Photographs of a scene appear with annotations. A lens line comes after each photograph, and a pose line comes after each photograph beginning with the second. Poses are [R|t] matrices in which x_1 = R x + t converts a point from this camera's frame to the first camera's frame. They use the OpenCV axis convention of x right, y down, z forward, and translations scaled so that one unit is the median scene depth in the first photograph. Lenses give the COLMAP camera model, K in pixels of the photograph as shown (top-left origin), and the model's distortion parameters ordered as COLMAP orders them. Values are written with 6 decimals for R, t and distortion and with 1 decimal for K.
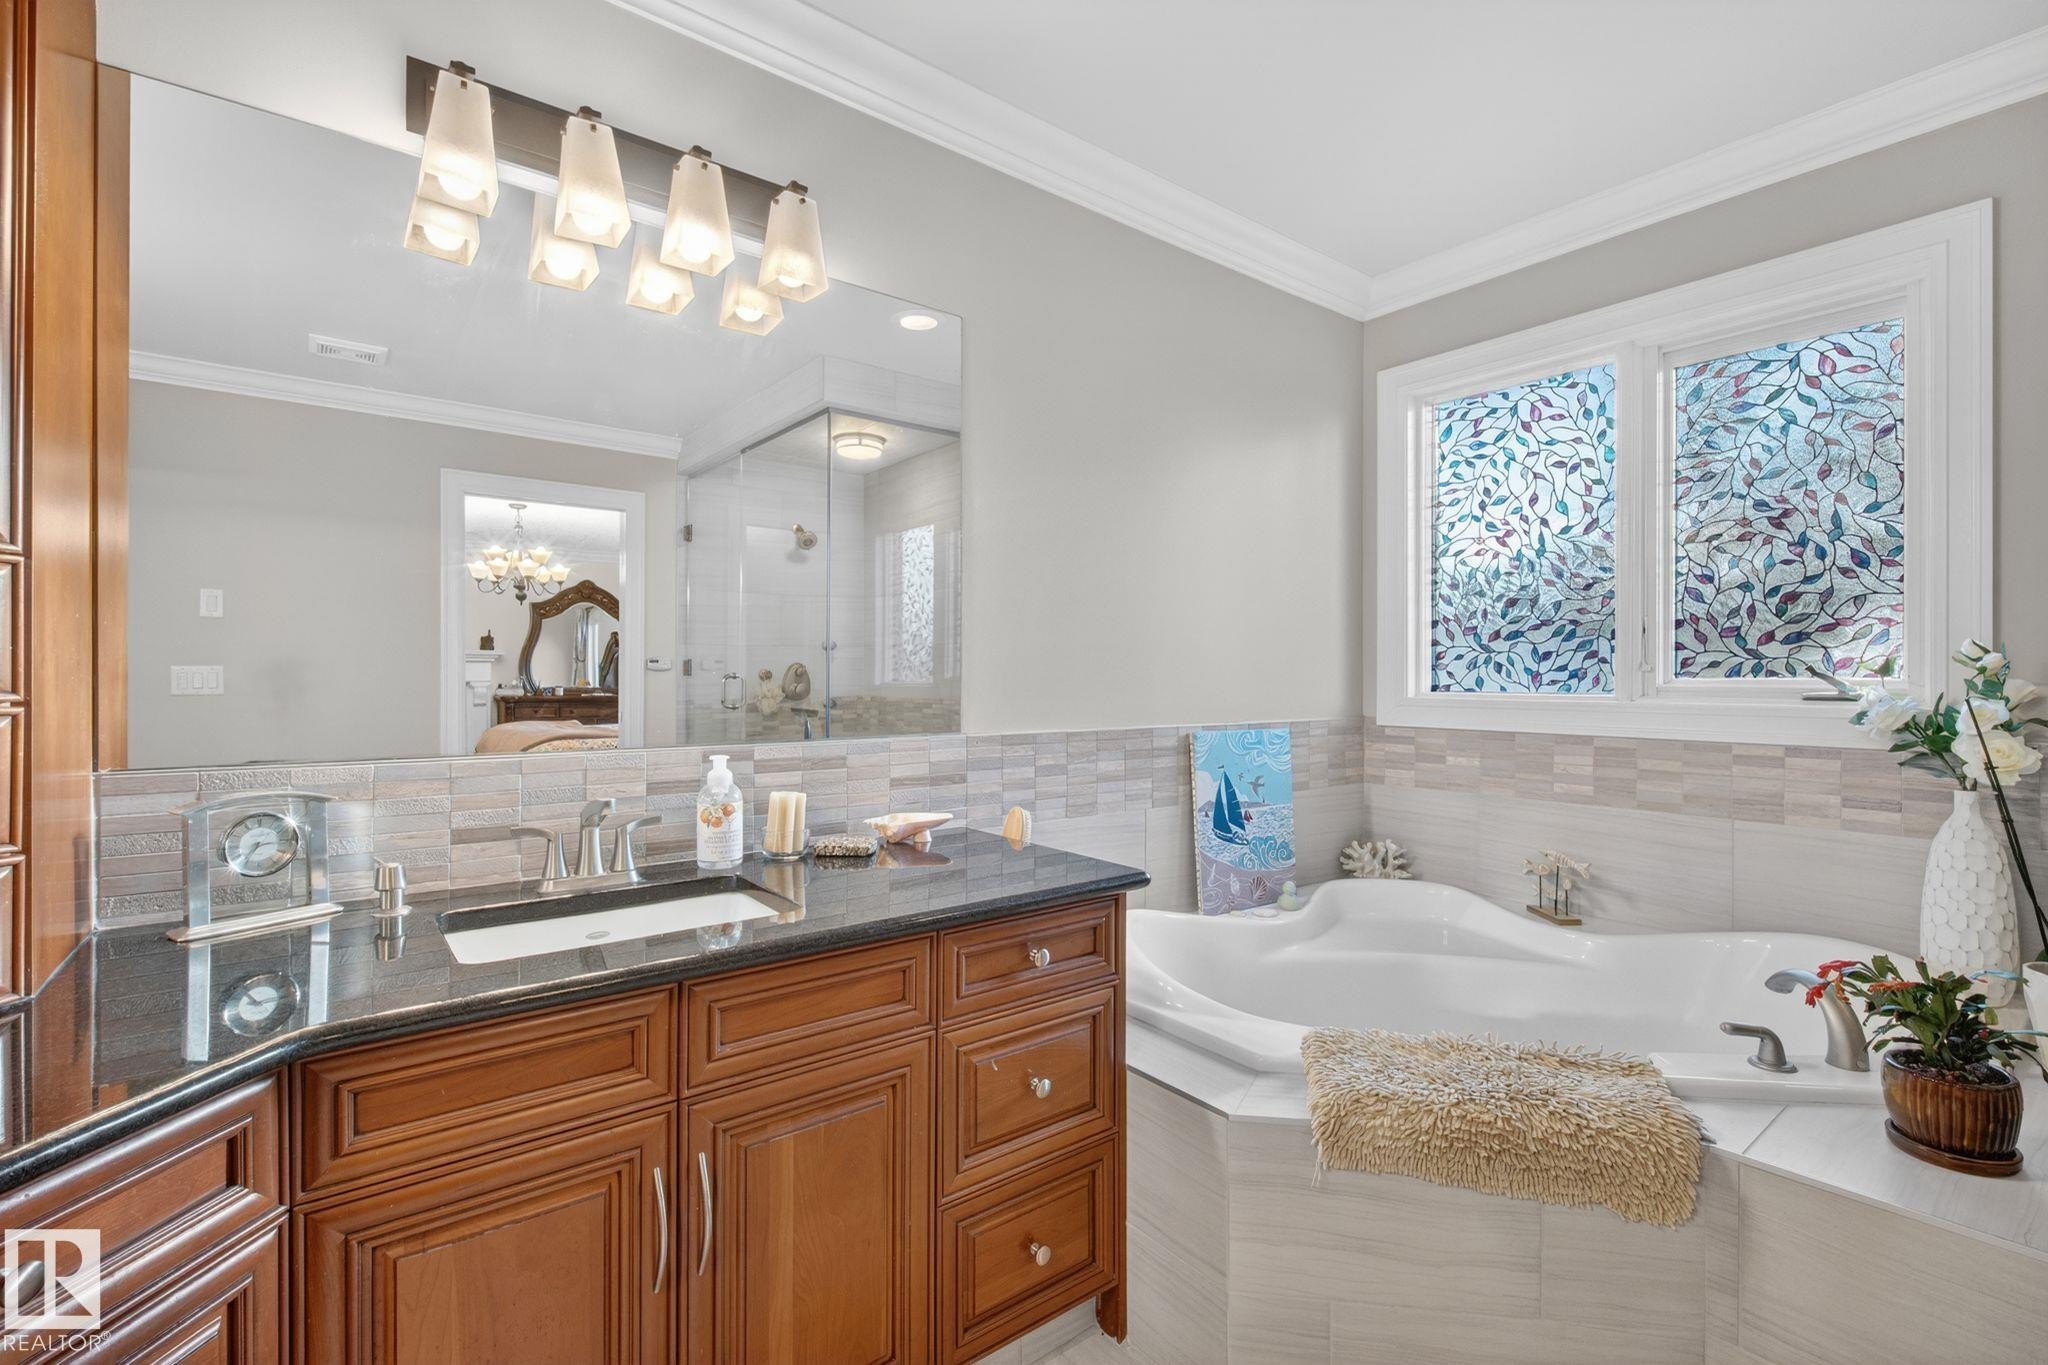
lens RADIAL K [[904.5, 0, 996.5], [0, 904.5, 676.6], [0, 0, 1]] dist [0.011783, -0.007959]
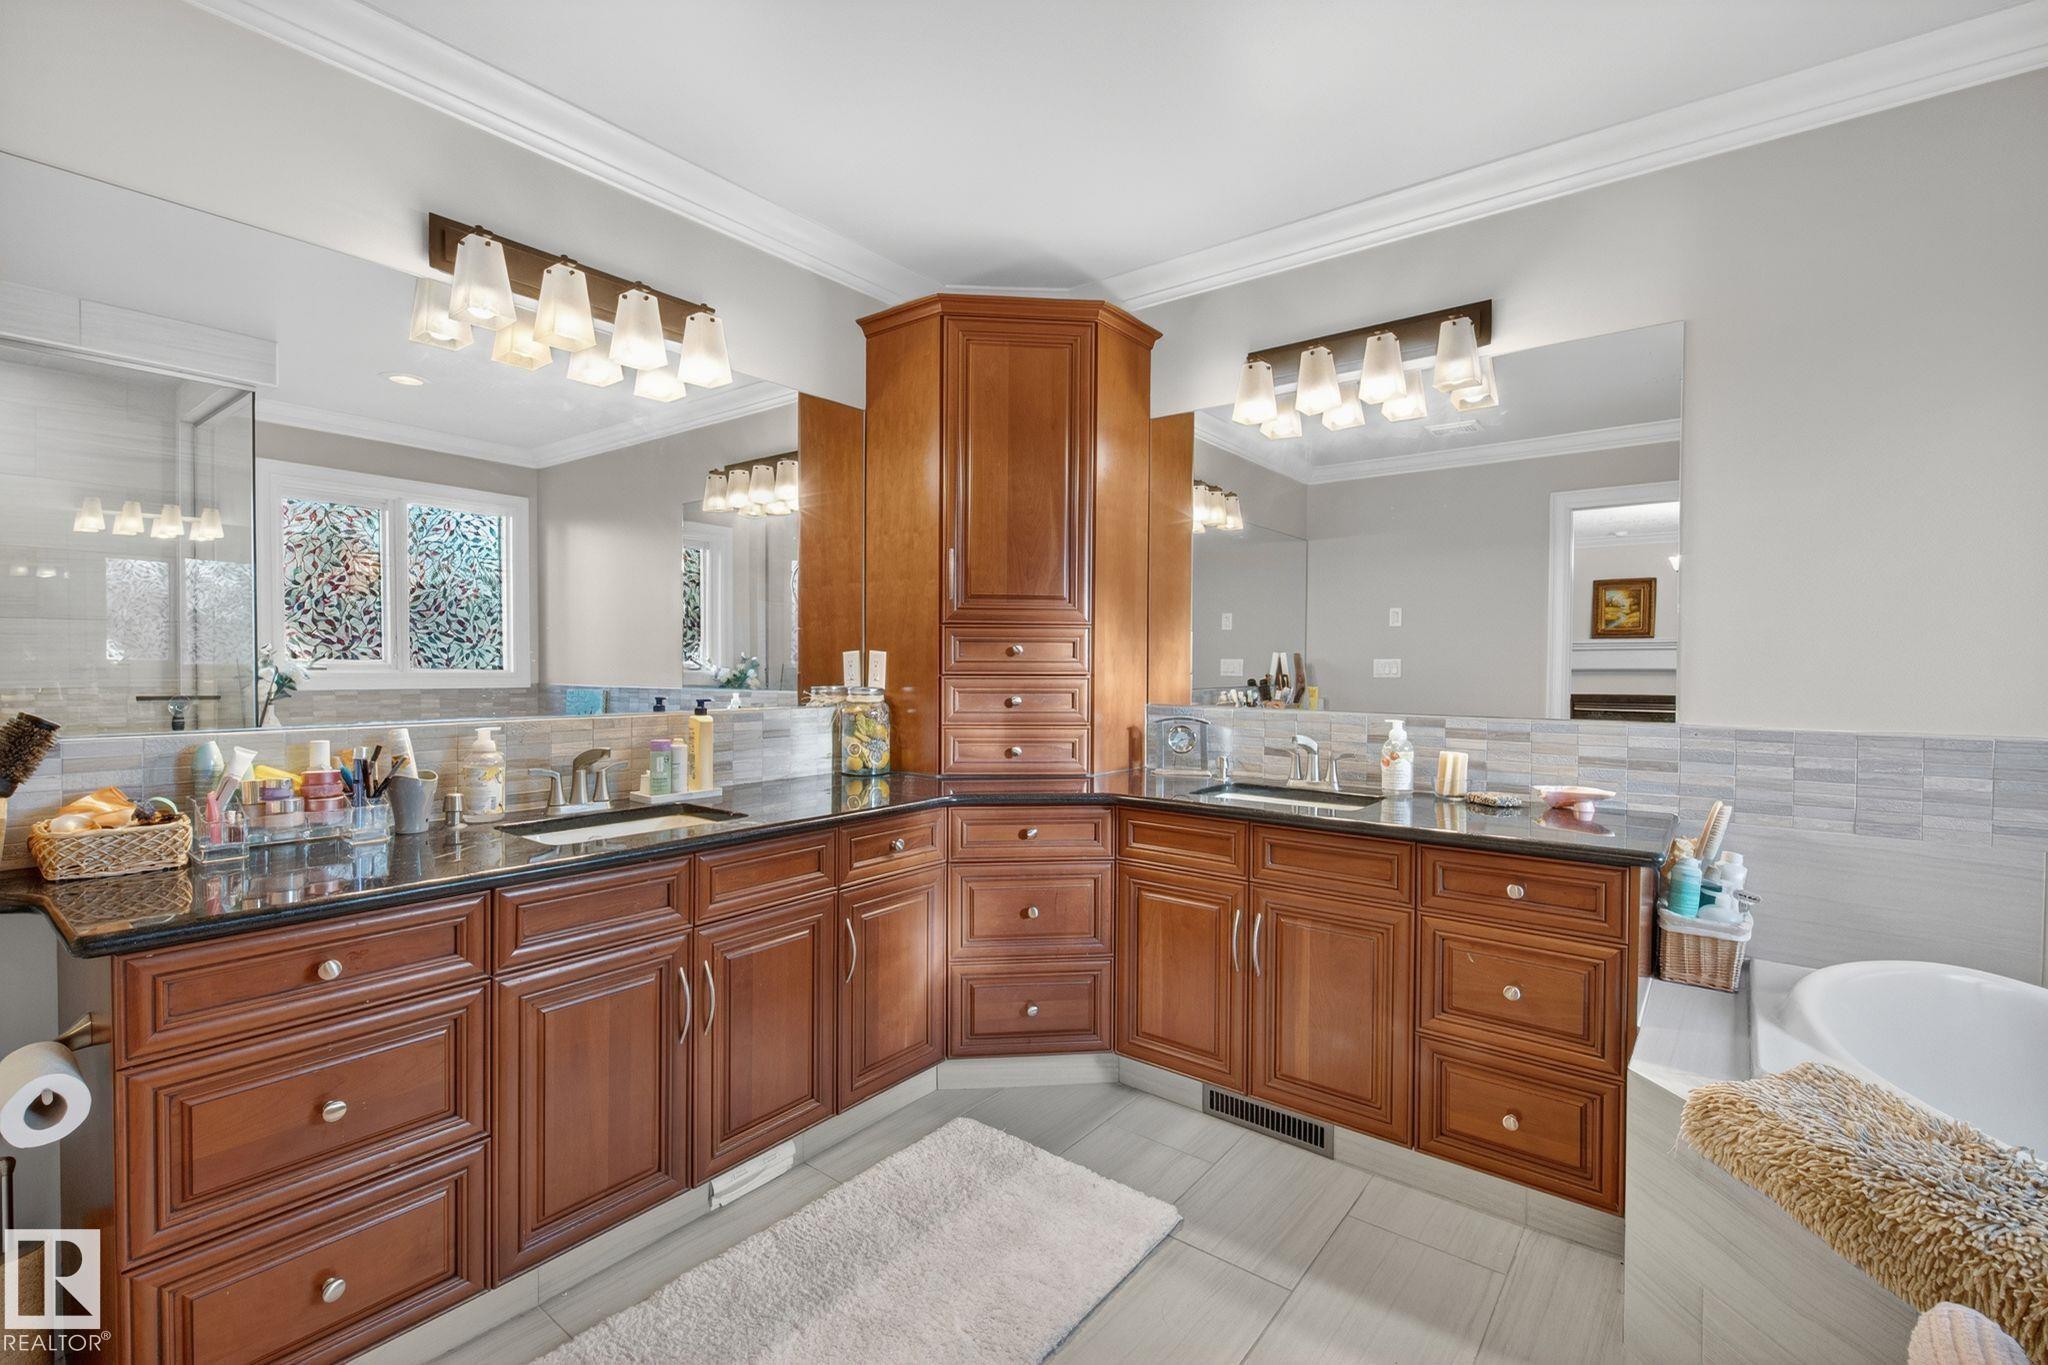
lens RADIAL K [[904.5, 0, 996.5], [0, 904.5, 676.6], [0, 0, 1]] dist [0.011783, -0.007959]
pose [[0.242878, 0.015426, -0.969934, 0.652675], [-0.003760, 0.999881, 0.014960, -0.003507], [0.970050, 0.000014, 0.242907, -0.006789]]
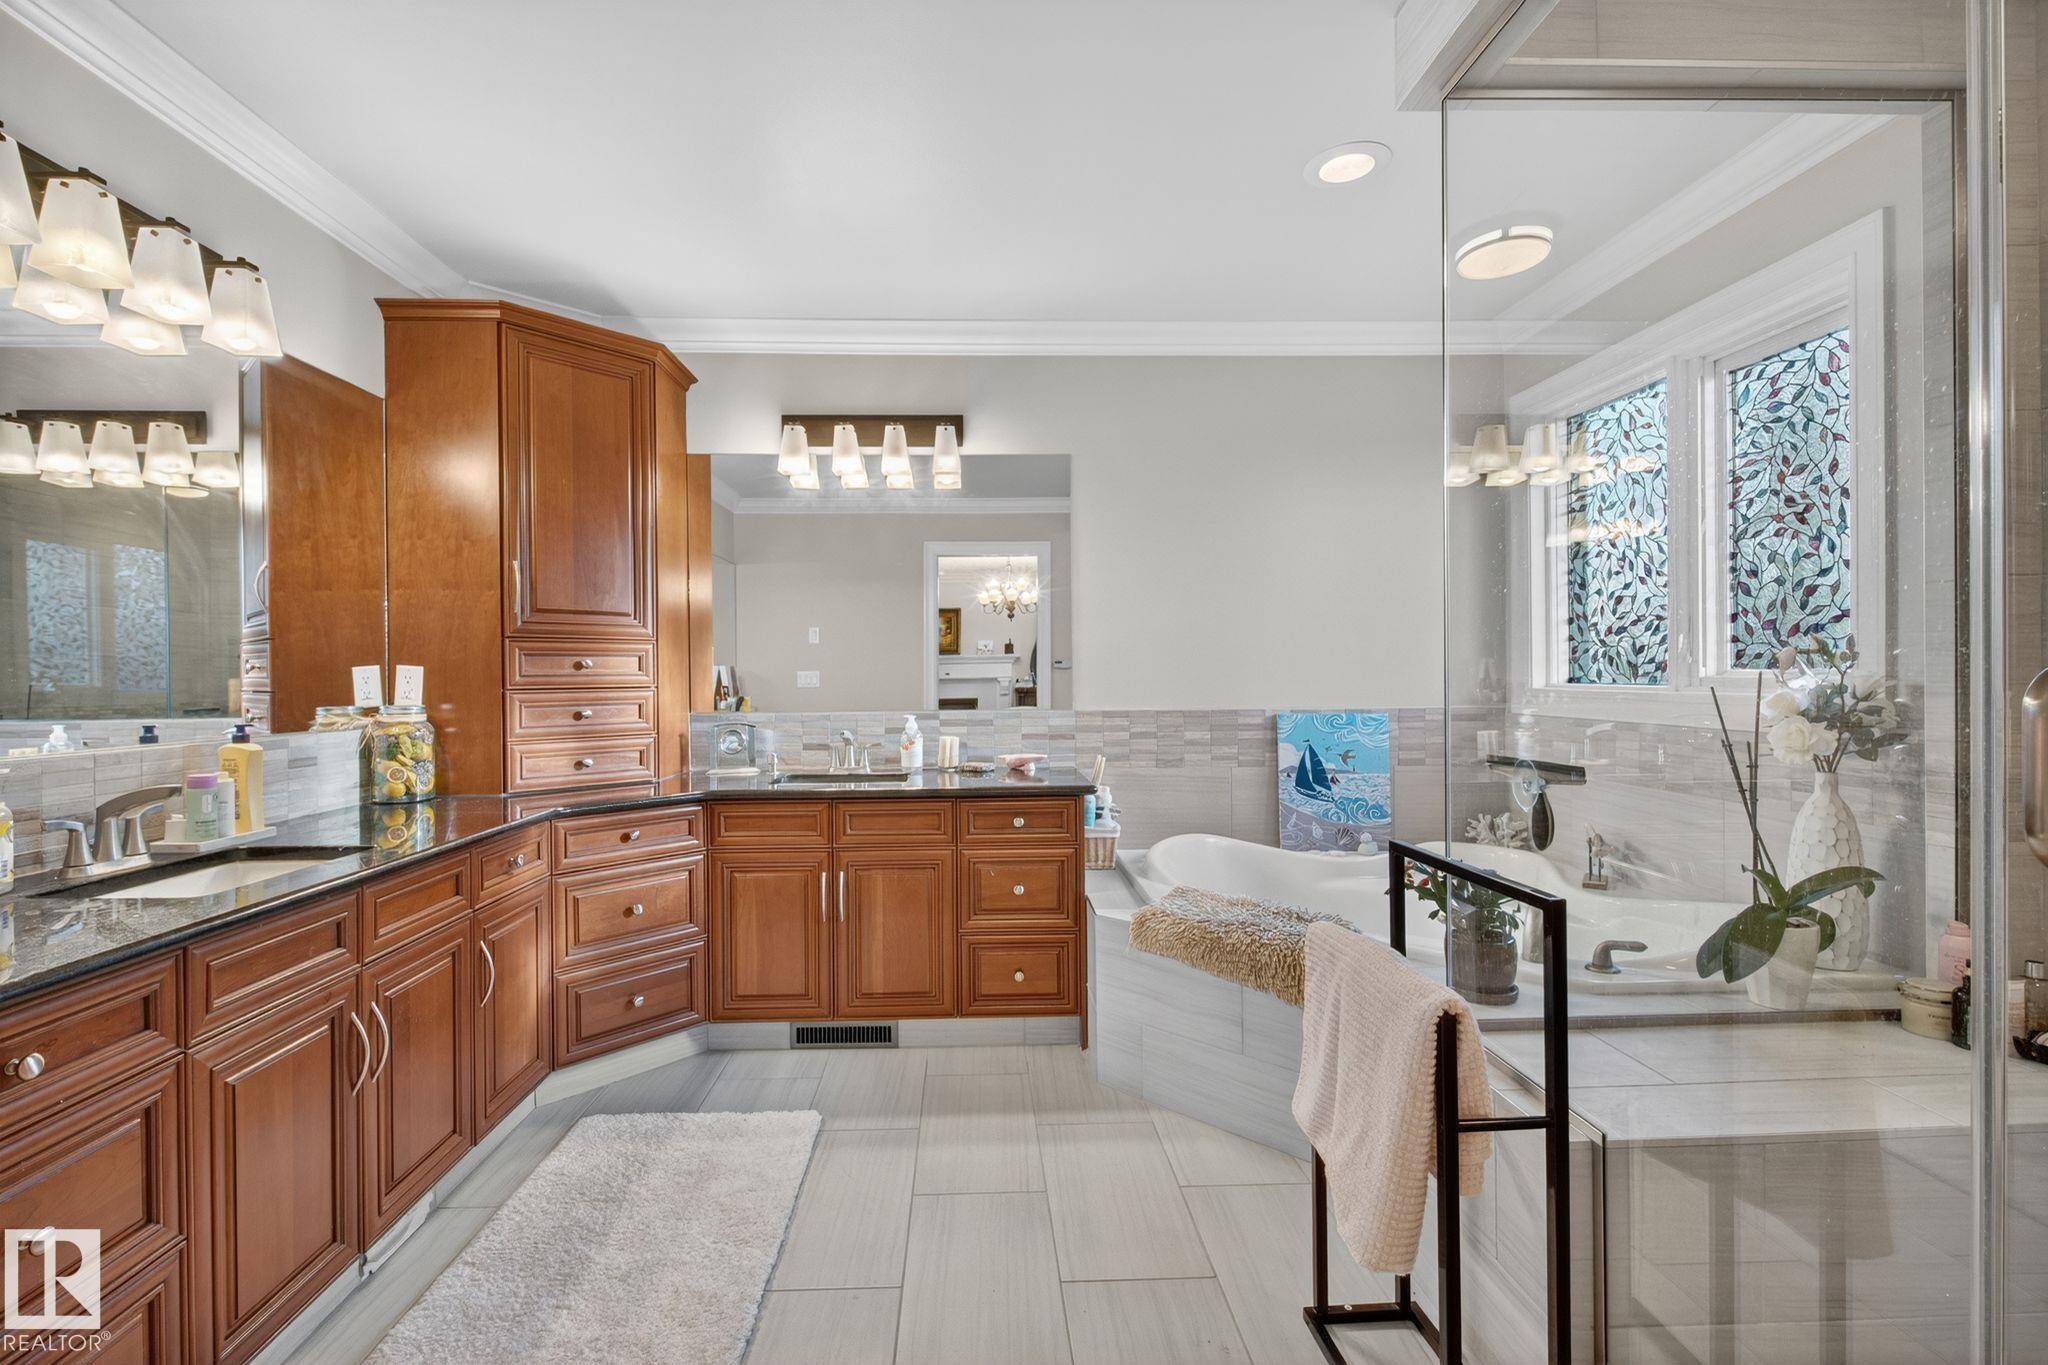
lens RADIAL K [[904.5, 0, 996.5], [0, 904.5, 676.6], [0, 0, 1]] dist [0.011783, -0.007959]
pose [[0.816552, -0.006584, -0.577235, 0.662189], [0.010352, 0.999941, 0.003238, -0.002232], [0.577180, -0.008620, 0.816572, -0.345099]]
